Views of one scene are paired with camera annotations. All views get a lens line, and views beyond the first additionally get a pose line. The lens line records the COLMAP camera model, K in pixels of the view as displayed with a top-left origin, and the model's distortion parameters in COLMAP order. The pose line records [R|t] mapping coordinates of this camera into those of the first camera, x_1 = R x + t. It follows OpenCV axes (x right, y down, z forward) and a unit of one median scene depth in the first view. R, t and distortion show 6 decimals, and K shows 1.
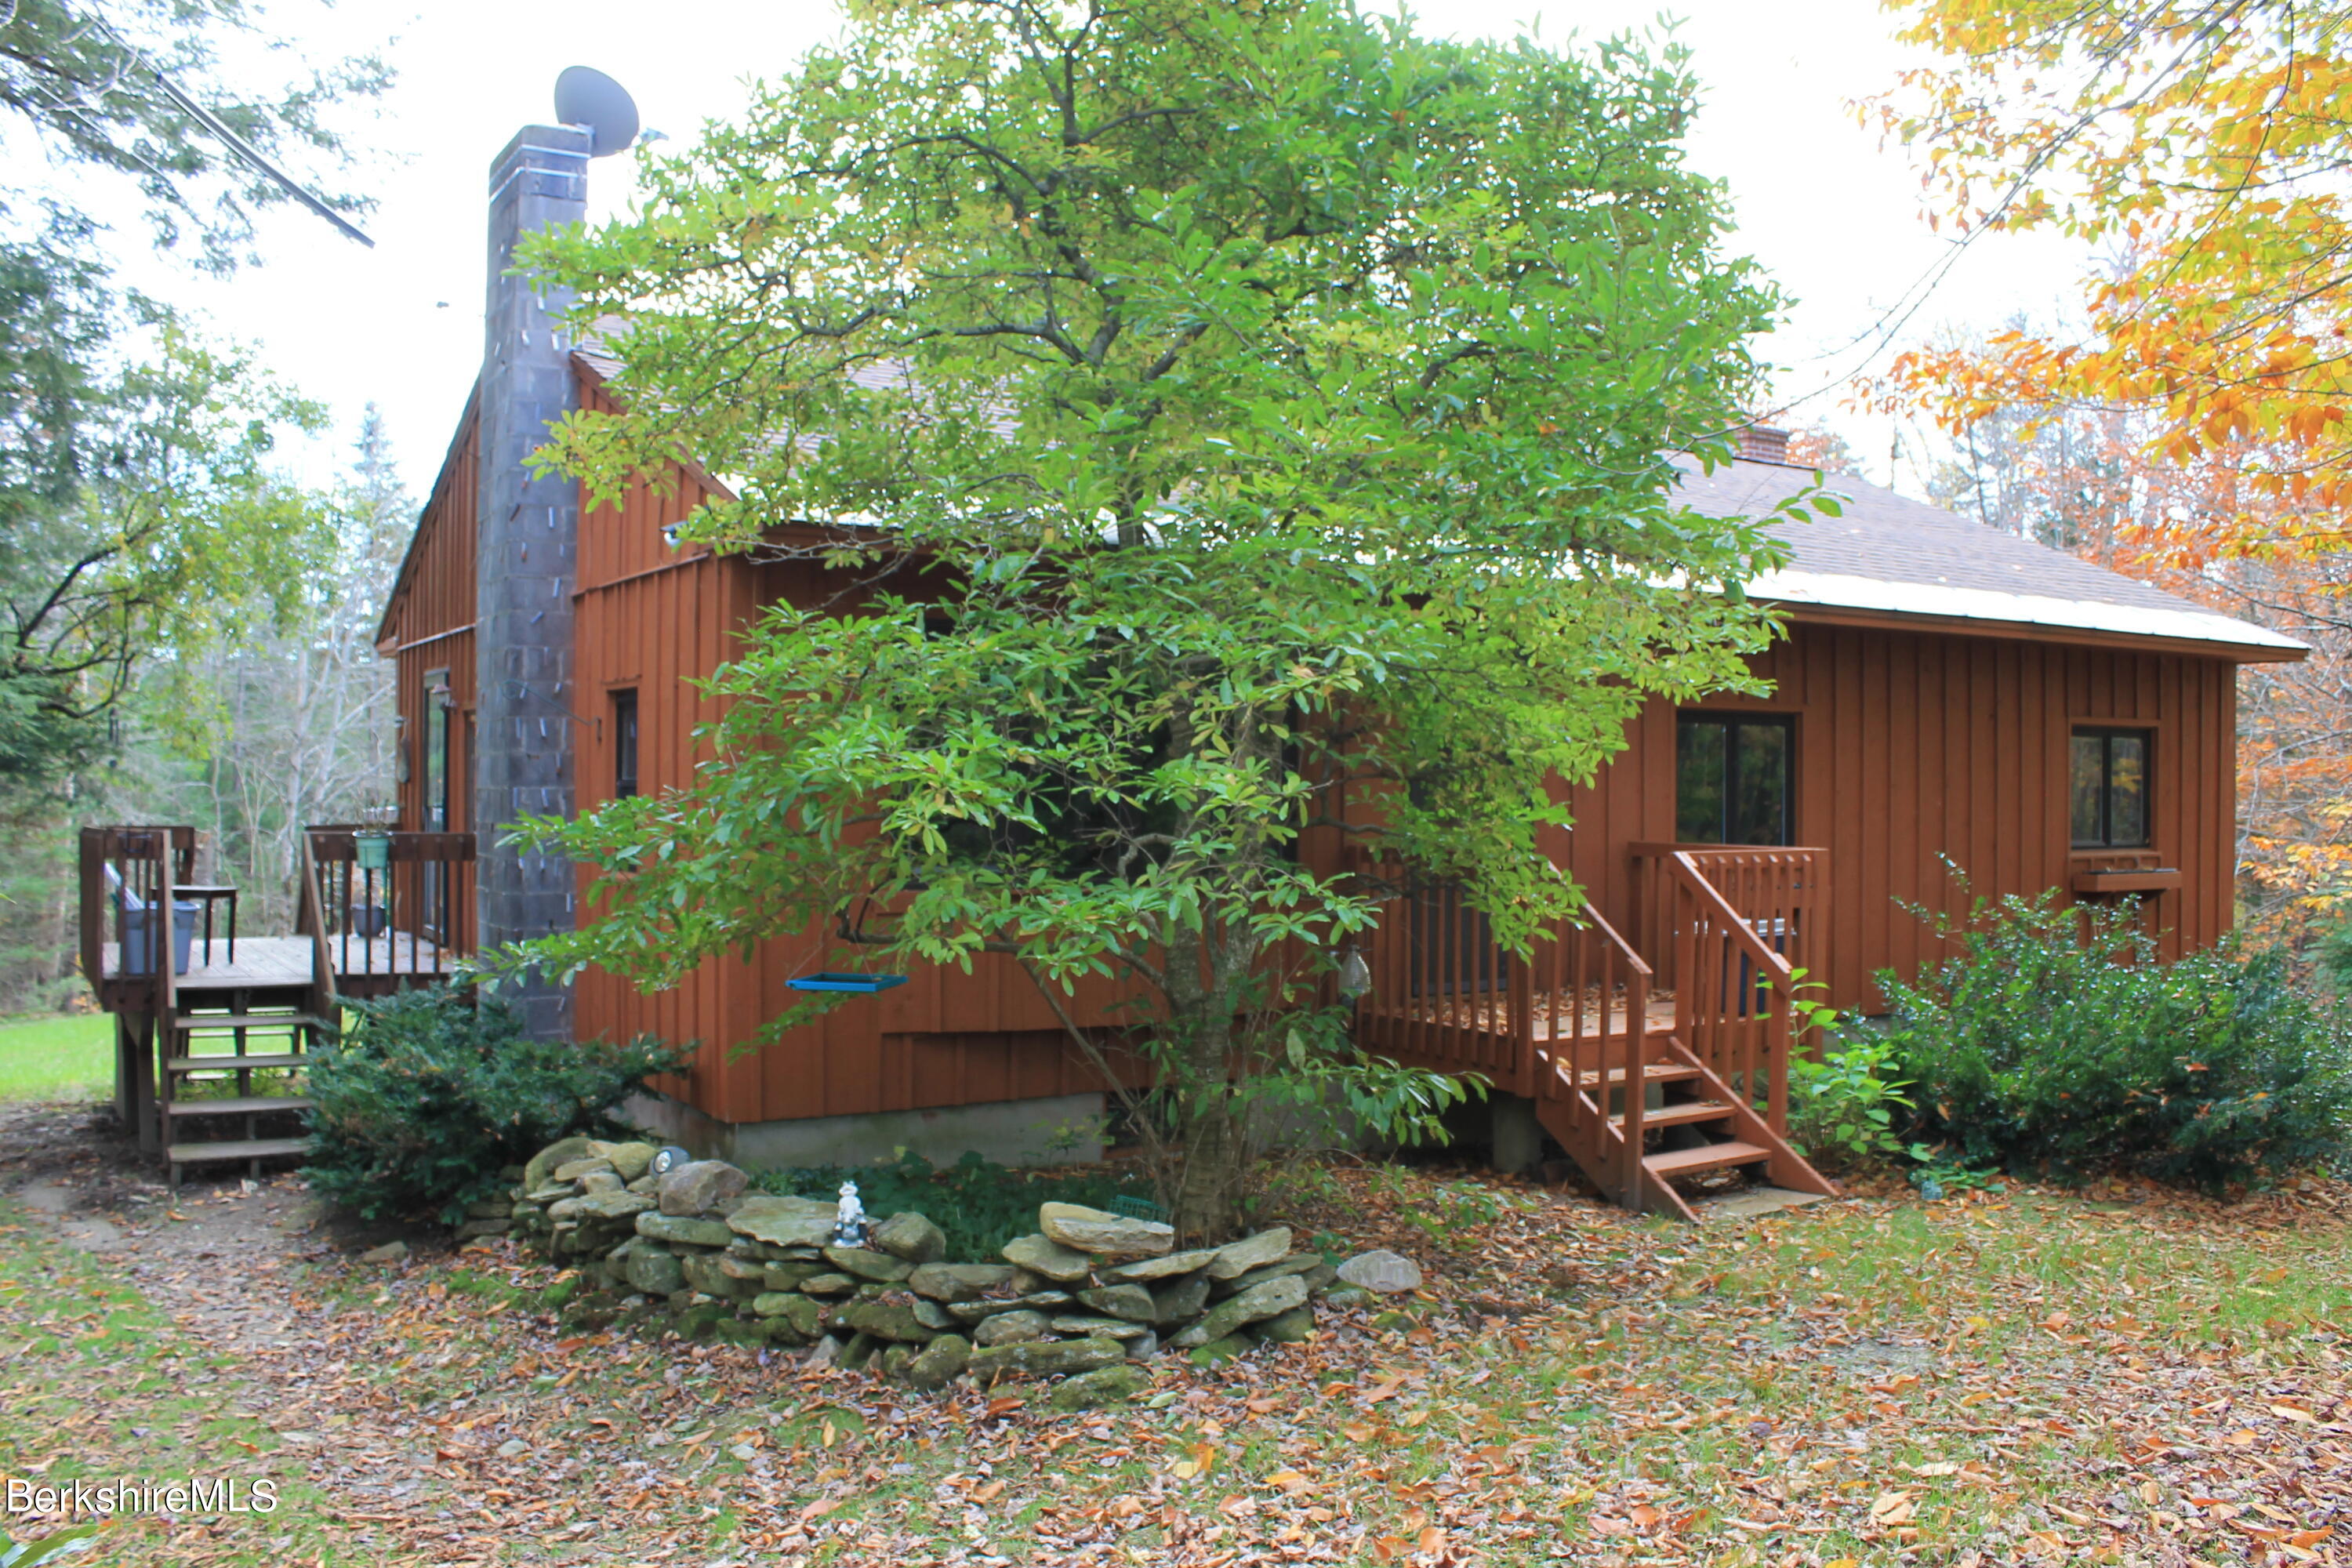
lens RADIAL K [[1977.8, 0, 1159.1], [0, 1977.8, 784.0], [0, 0, 1]] dist [-0.160642, 0.131465]
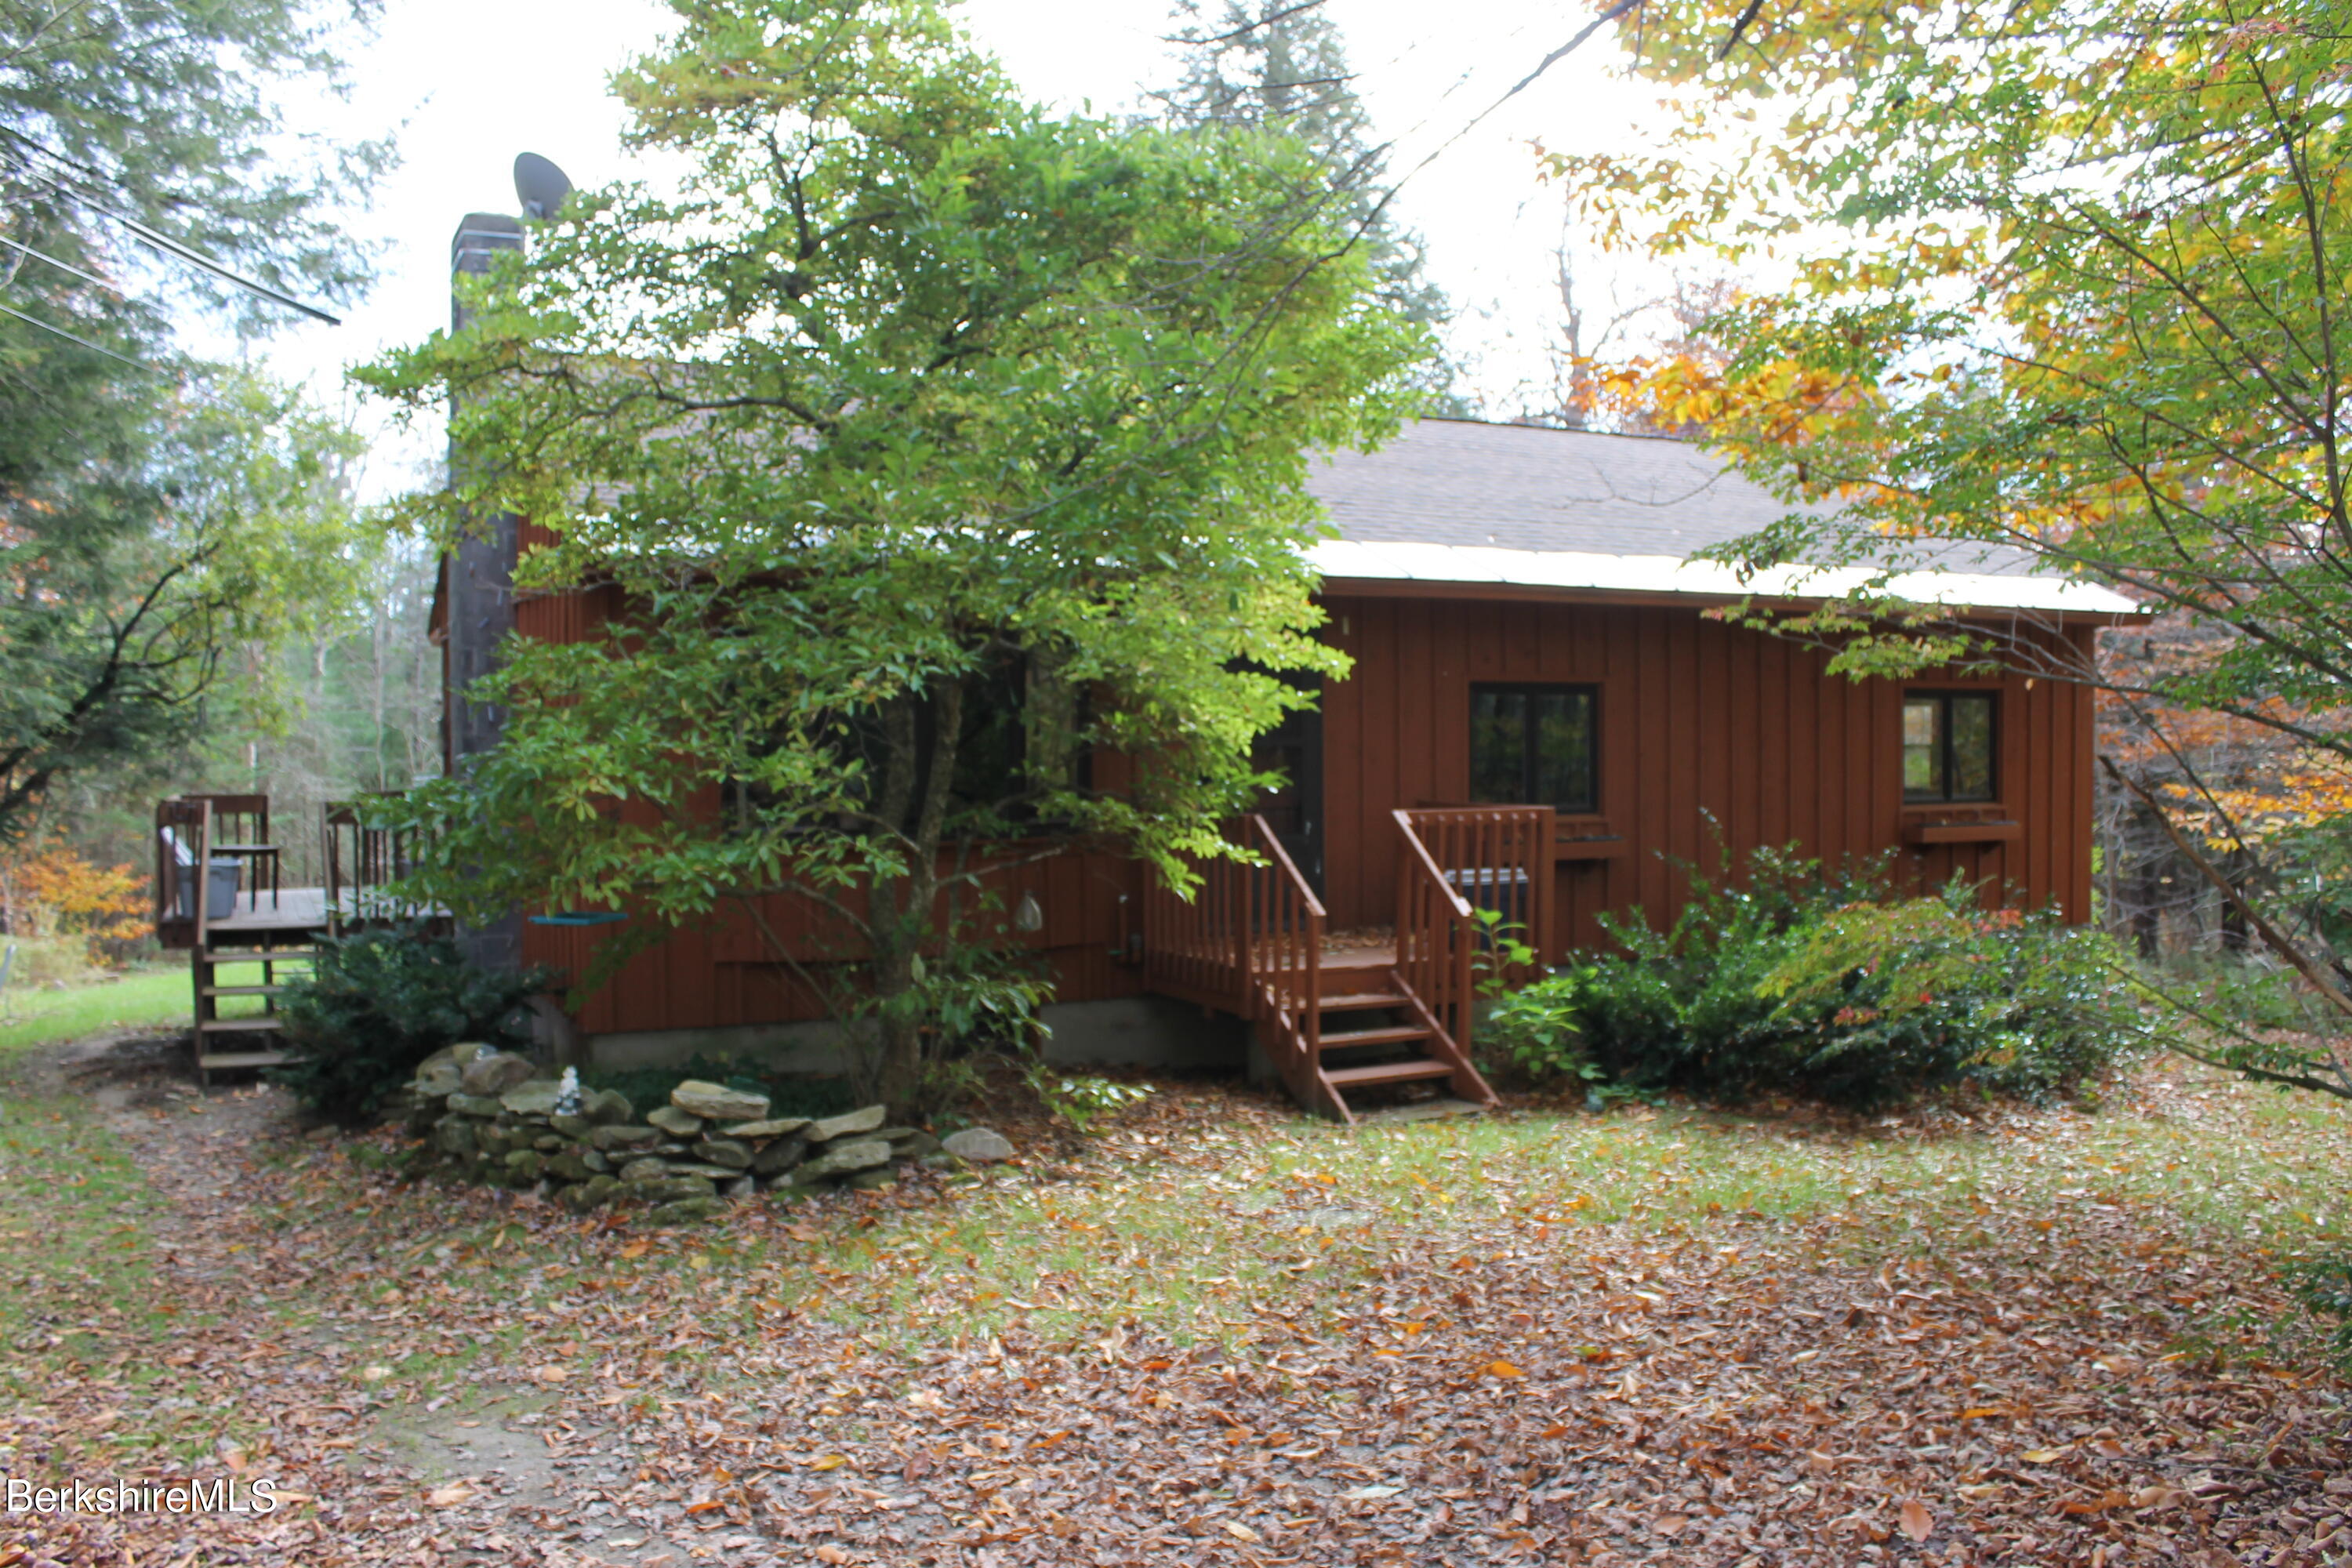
lens RADIAL K [[1977.8, 0, 1186.2], [0, 1977.8, 806.8], [0, 0, 1]] dist [-0.160642, 0.131465]
pose [[0.995050, -0.005924, -0.099204, 0.296865], [0.009567, 0.999296, 0.036287, -0.013681], [0.098919, -0.037057, 0.994405, -0.204498]]
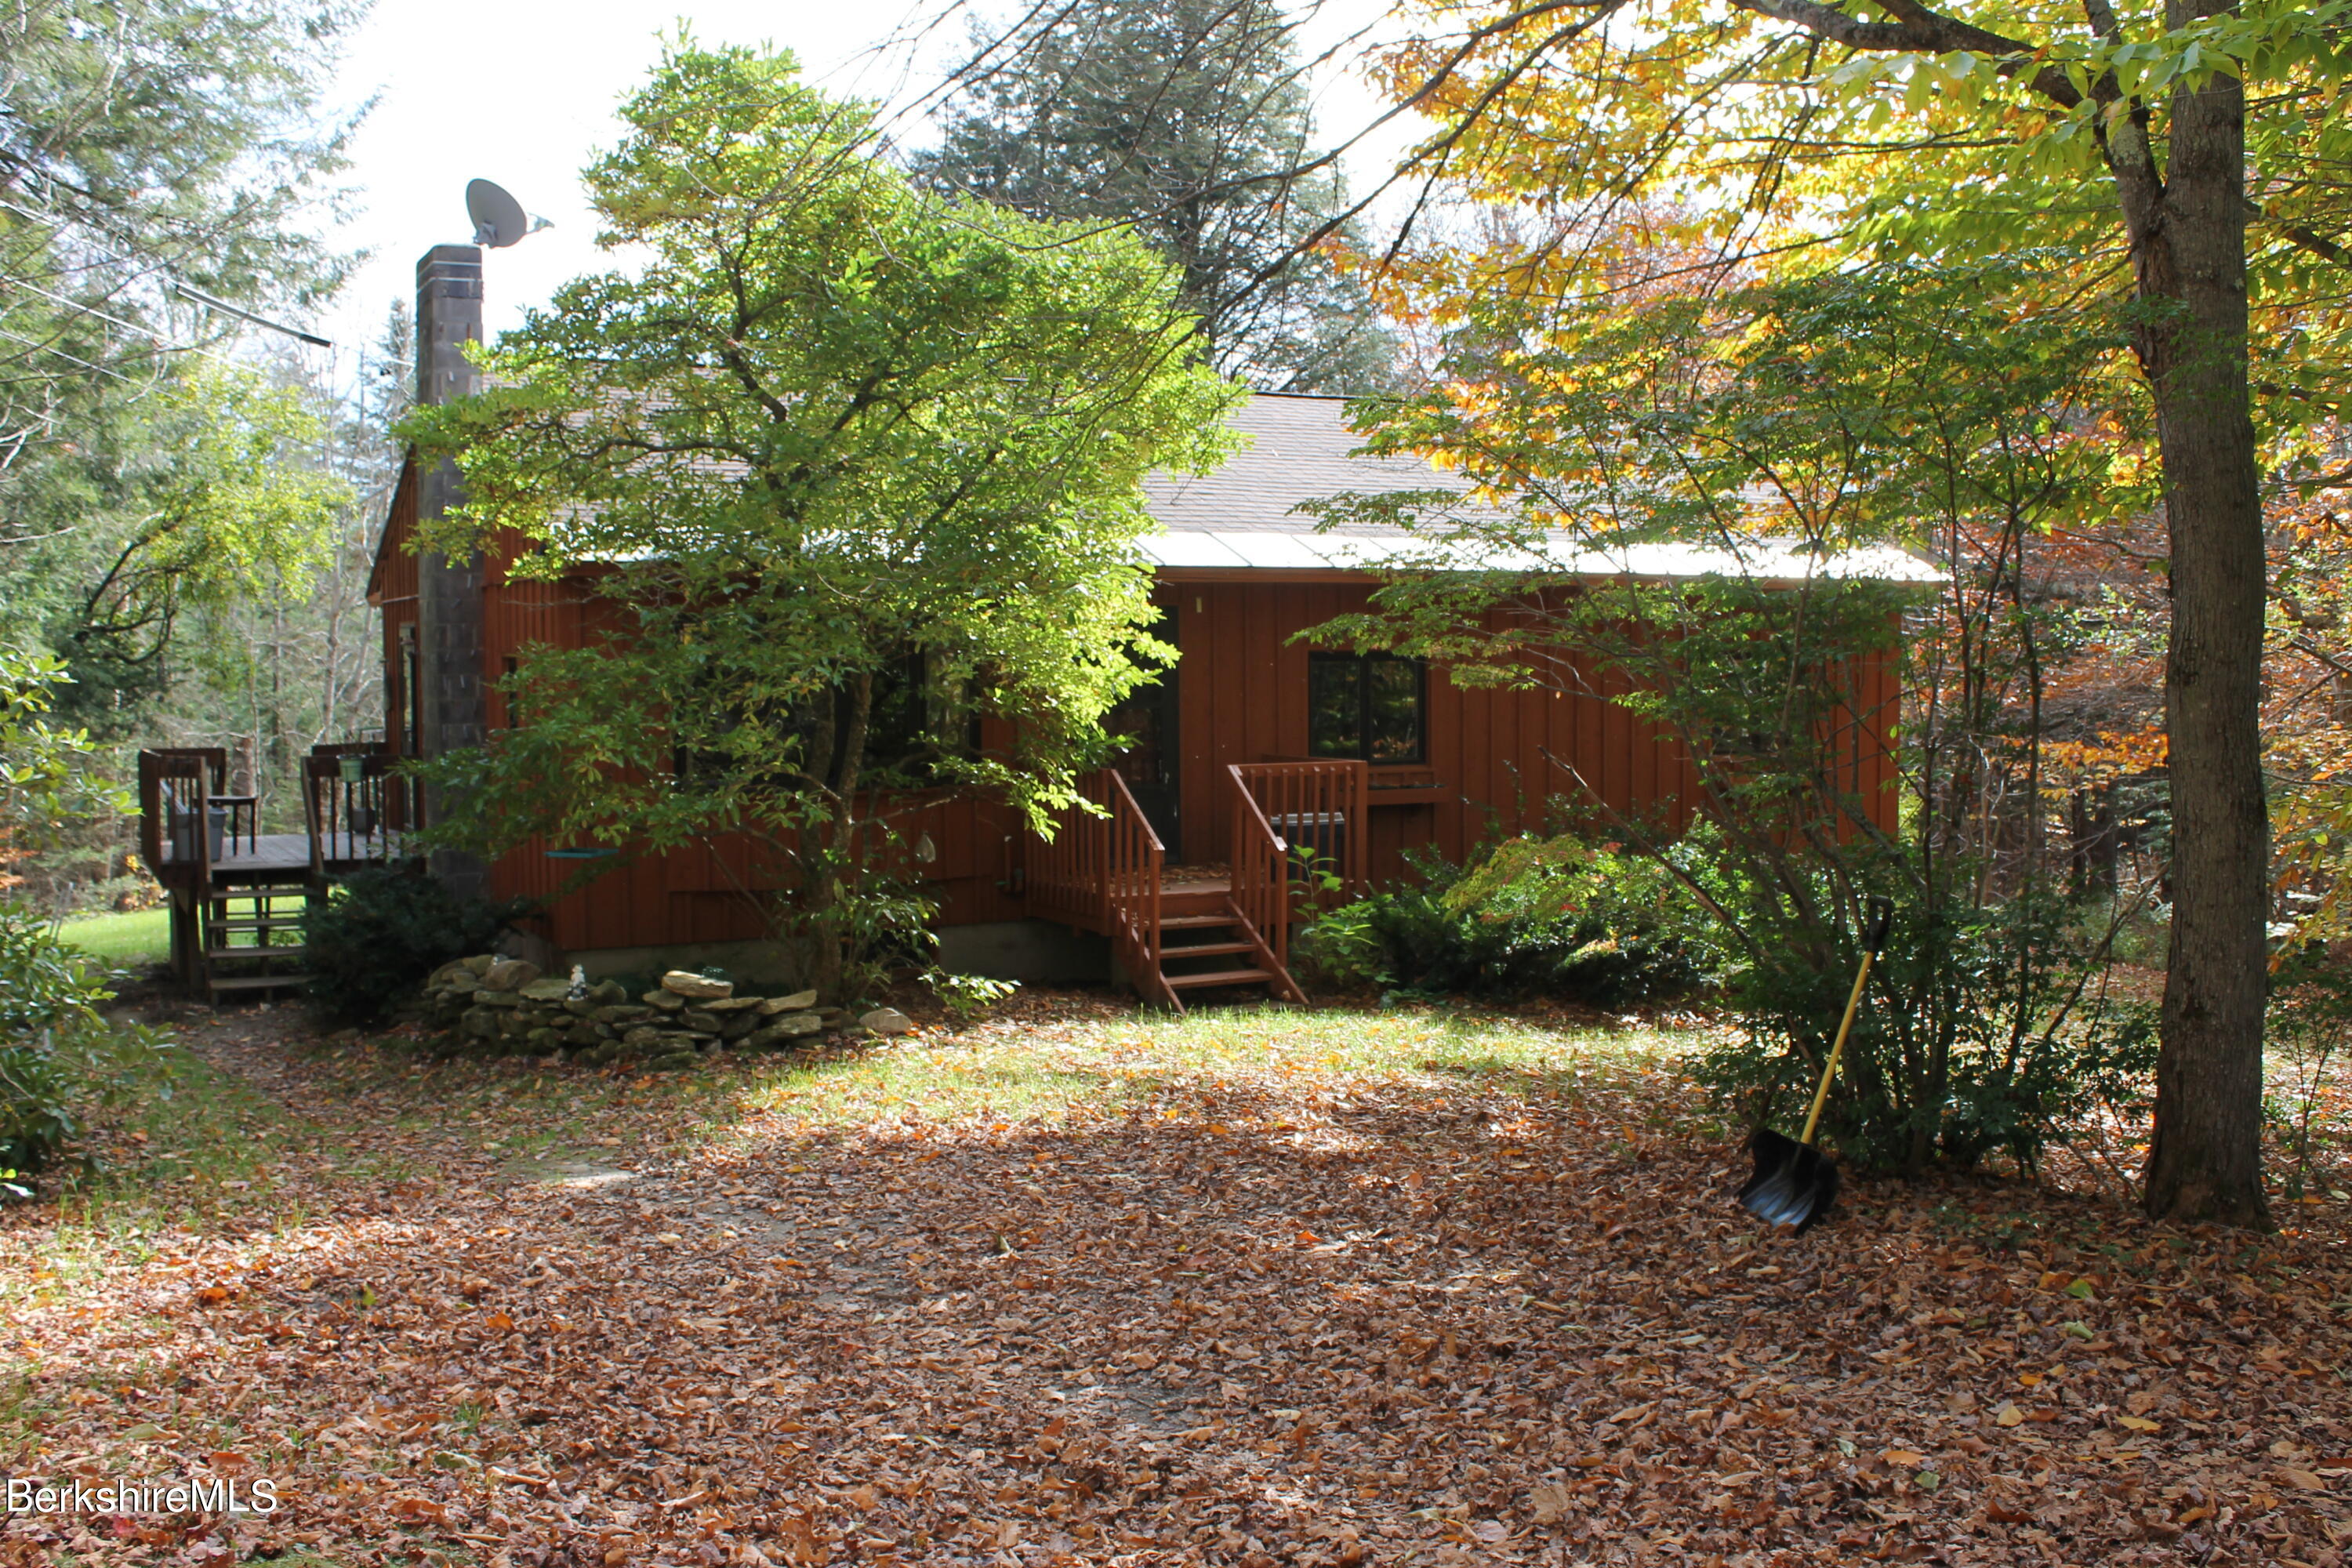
lens RADIAL K [[2322.4, 0, 1192.5], [0, 2322.4, 785.9], [0, 0, 1]] dist [-0.104802, 0.000000]
pose [[0.997258, -0.006073, -0.073751, 0.417635], [0.010305, 0.998314, 0.057131, -0.054560], [0.073279, -0.057734, 0.995639, -0.777722]]
